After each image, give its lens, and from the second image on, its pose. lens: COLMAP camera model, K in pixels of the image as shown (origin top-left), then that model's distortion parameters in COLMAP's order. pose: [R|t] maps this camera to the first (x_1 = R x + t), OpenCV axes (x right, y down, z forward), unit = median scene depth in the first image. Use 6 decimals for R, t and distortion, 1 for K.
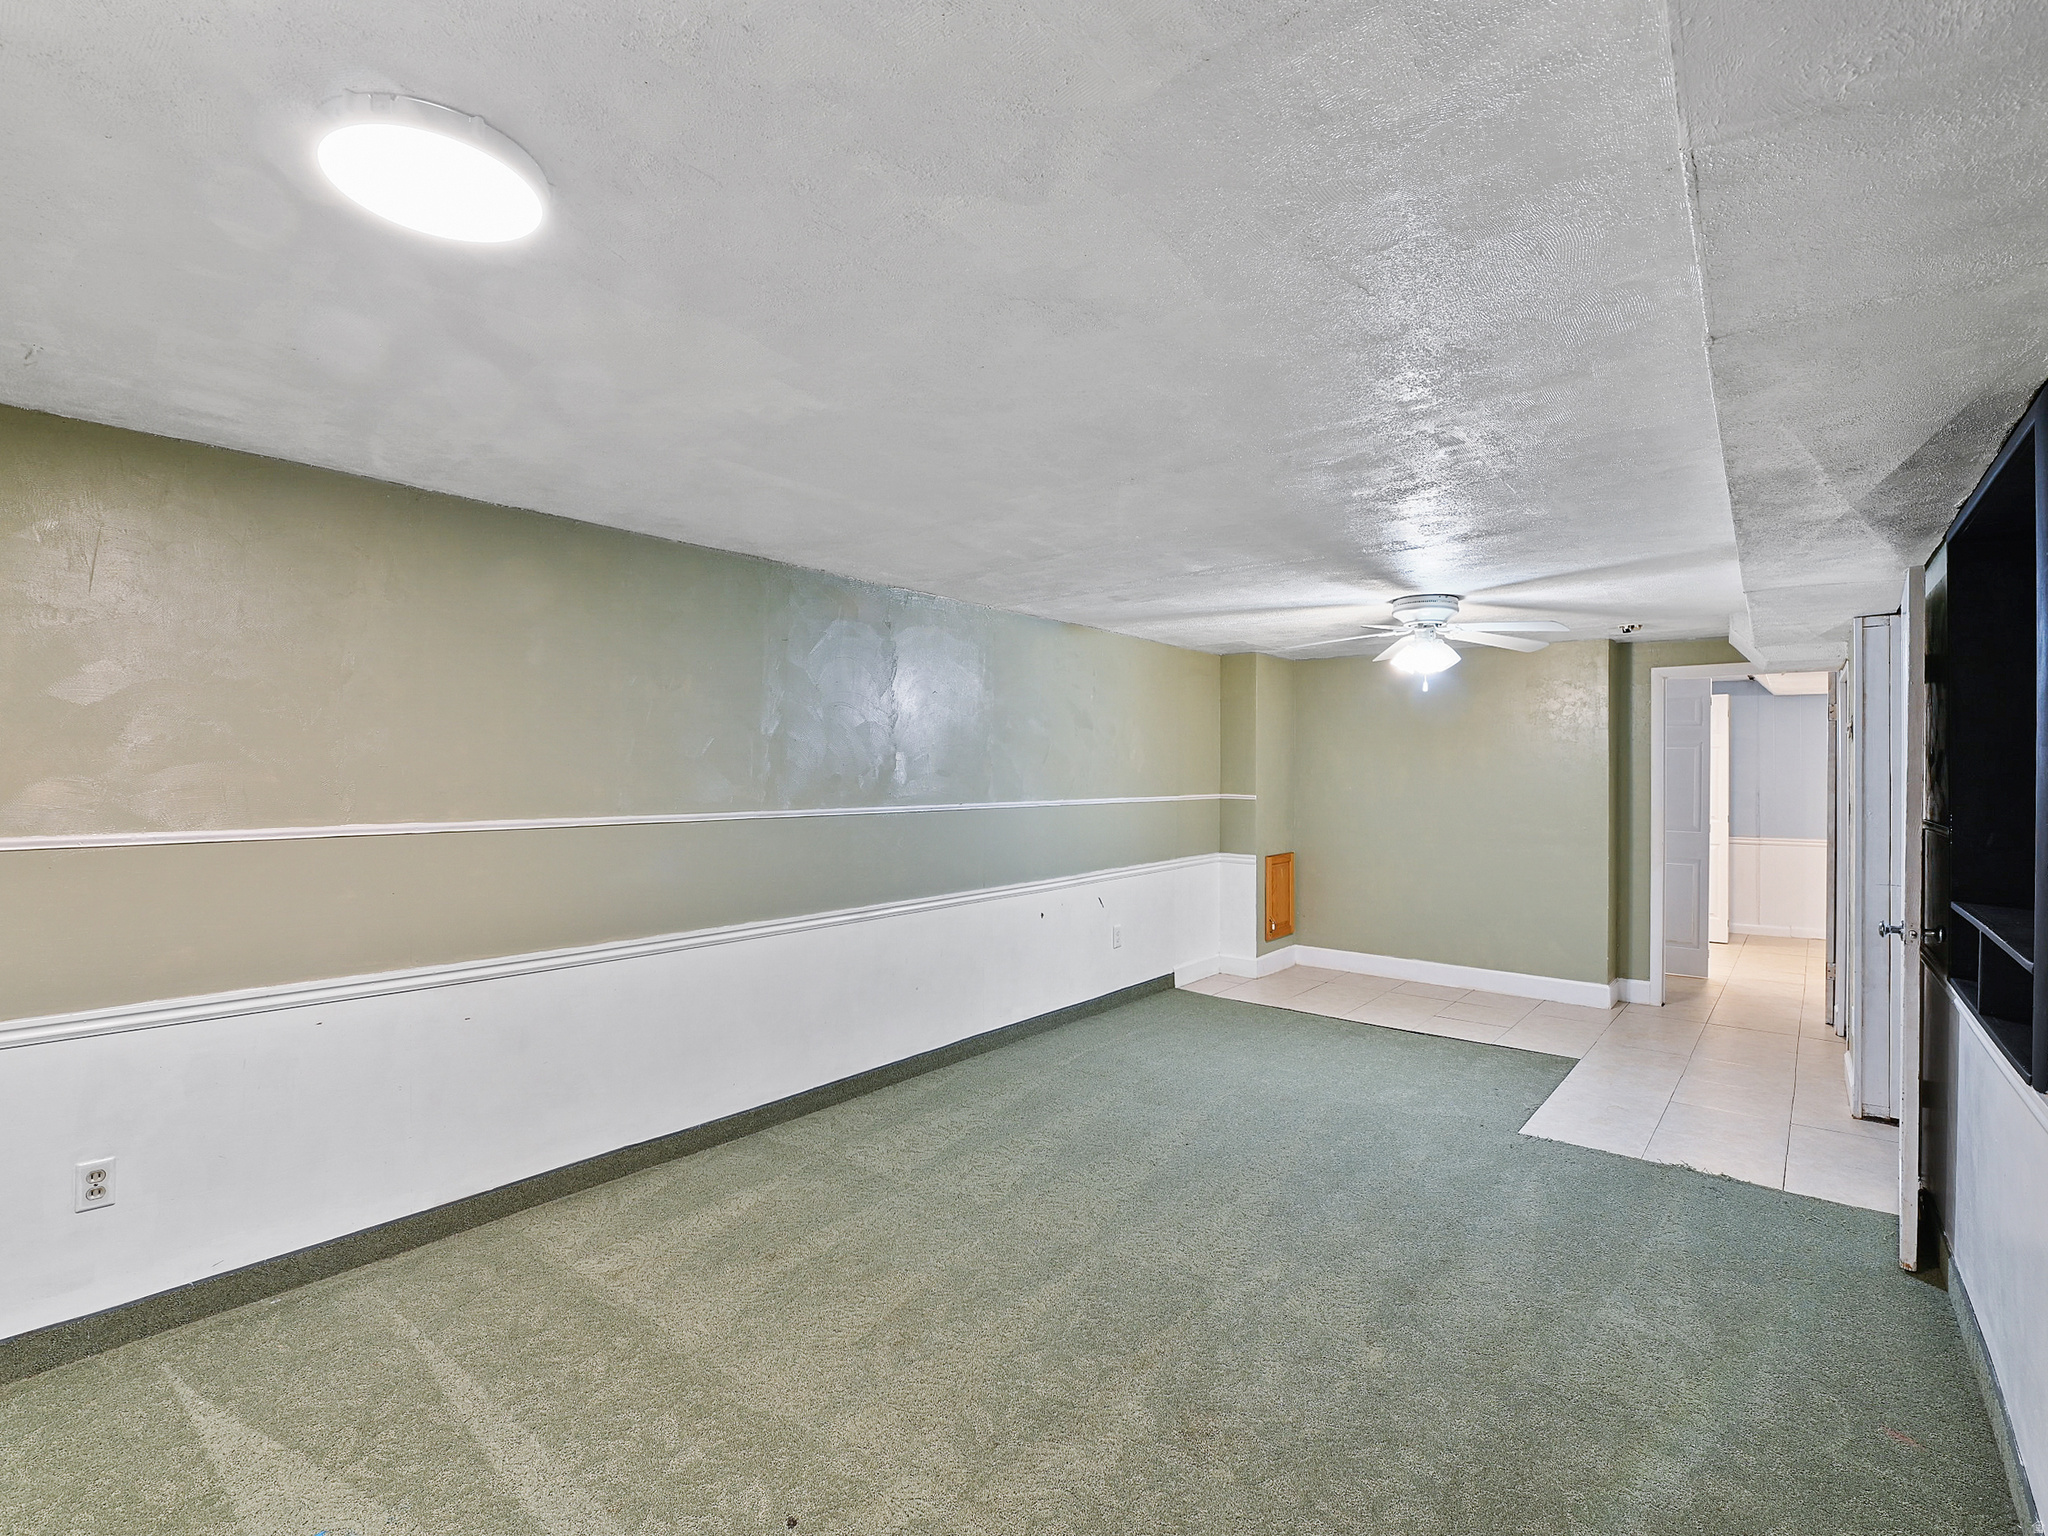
lens RADIAL K [[928.7, 0, 1023.8], [0, 928.7, 767.7], [0, 0, 1]] dist [-0.018442, 0.000485]
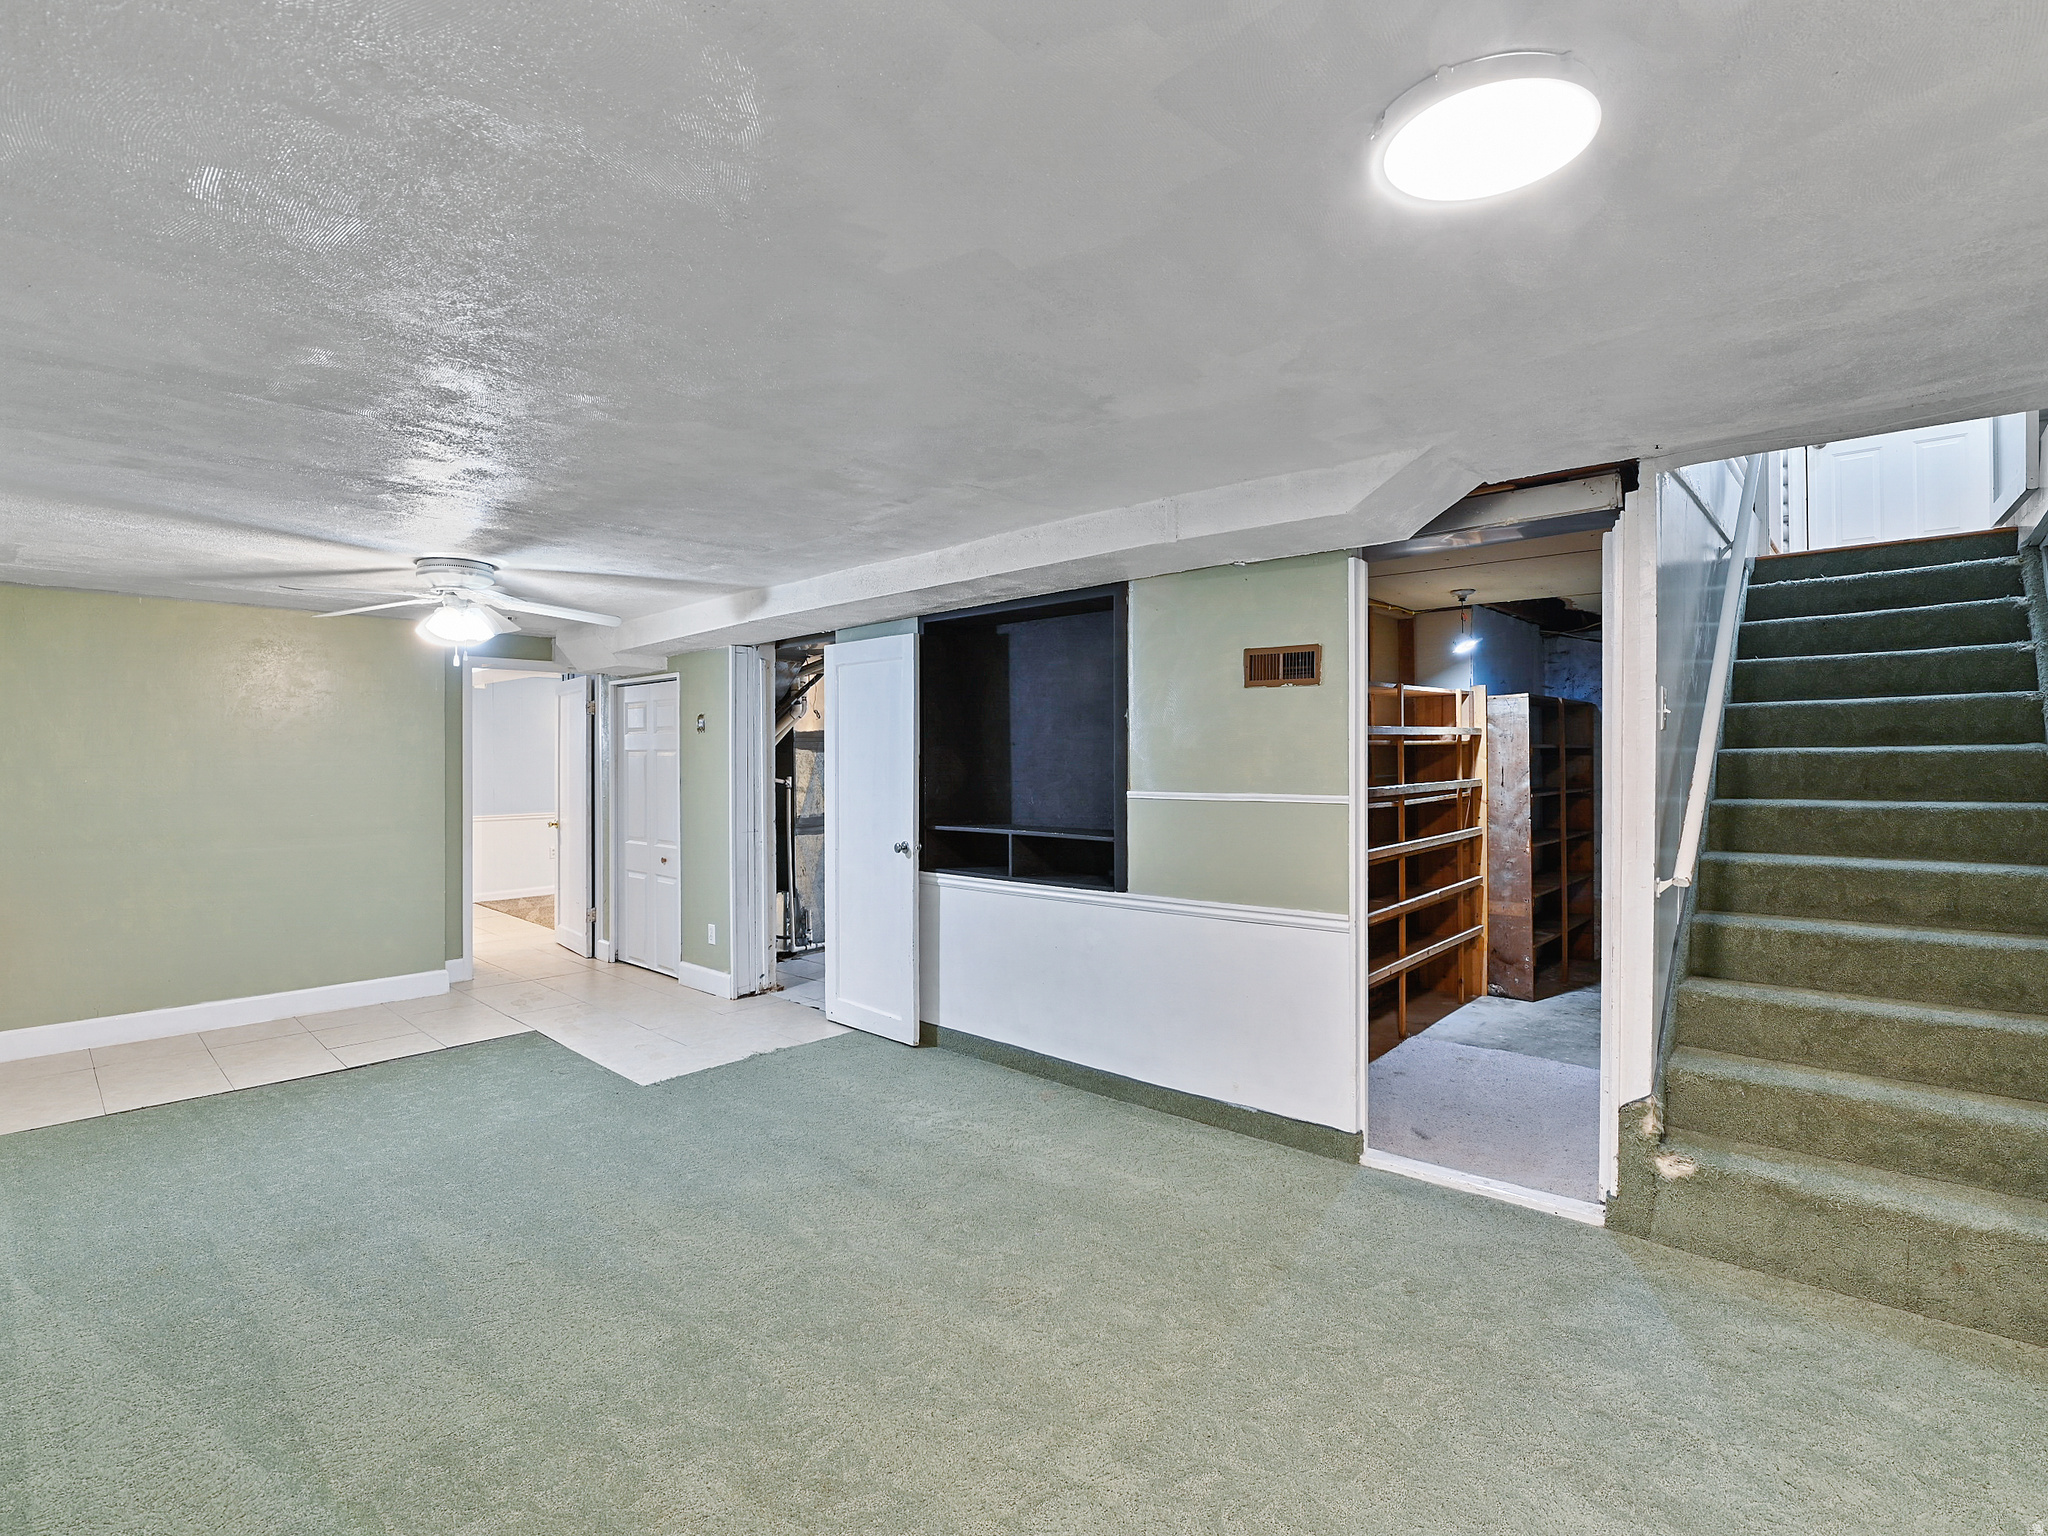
lens RADIAL K [[972.6, 0, 1026.5], [0, 972.6, 753.1], [0, 0, 1]] dist [-0.012555, -0.002389]
pose [[0.057809, -0.003751, 0.998321, -0.488692], [0.004155, 0.999985, 0.003517, 0.003799], [-0.998319, 0.003944, 0.057824, 0.417342]]
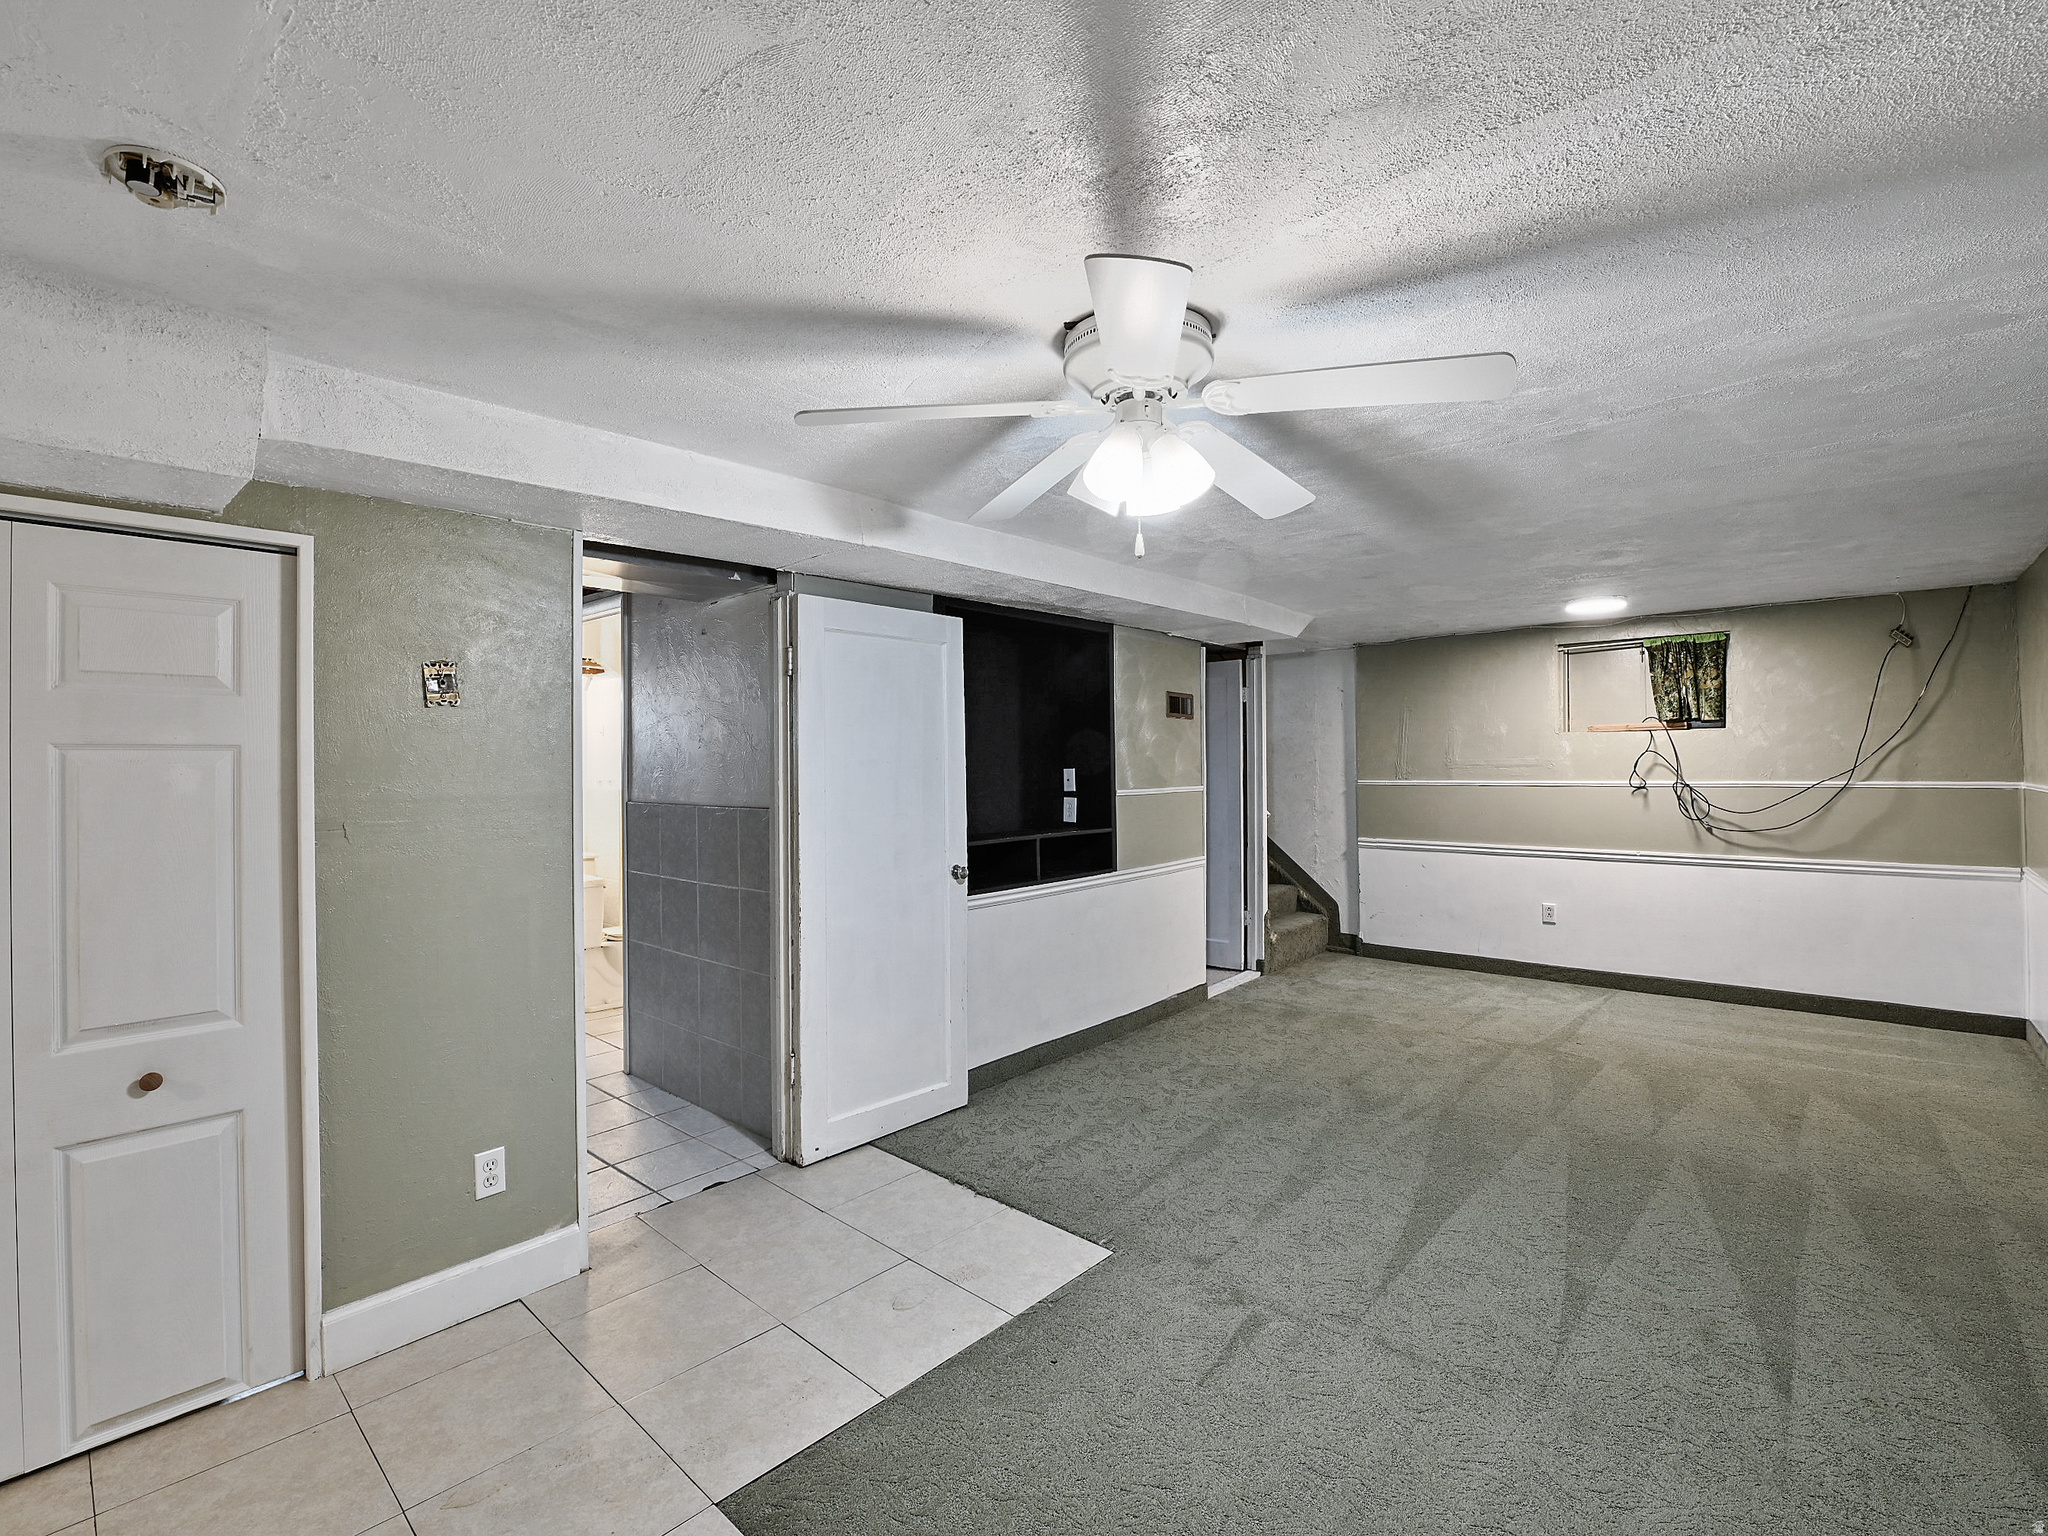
lens RADIAL K [[928.7, 0, 1026.2], [0, 928.7, 769.3], [0, 0, 1]] dist [-0.018442, 0.000485]
pose [[-0.999173, 0.003085, 0.040538, 0.474360], [0.003242, 0.999987, 0.003818, 0.013359], [-0.040525, 0.003946, -0.999171, 1.462432]]
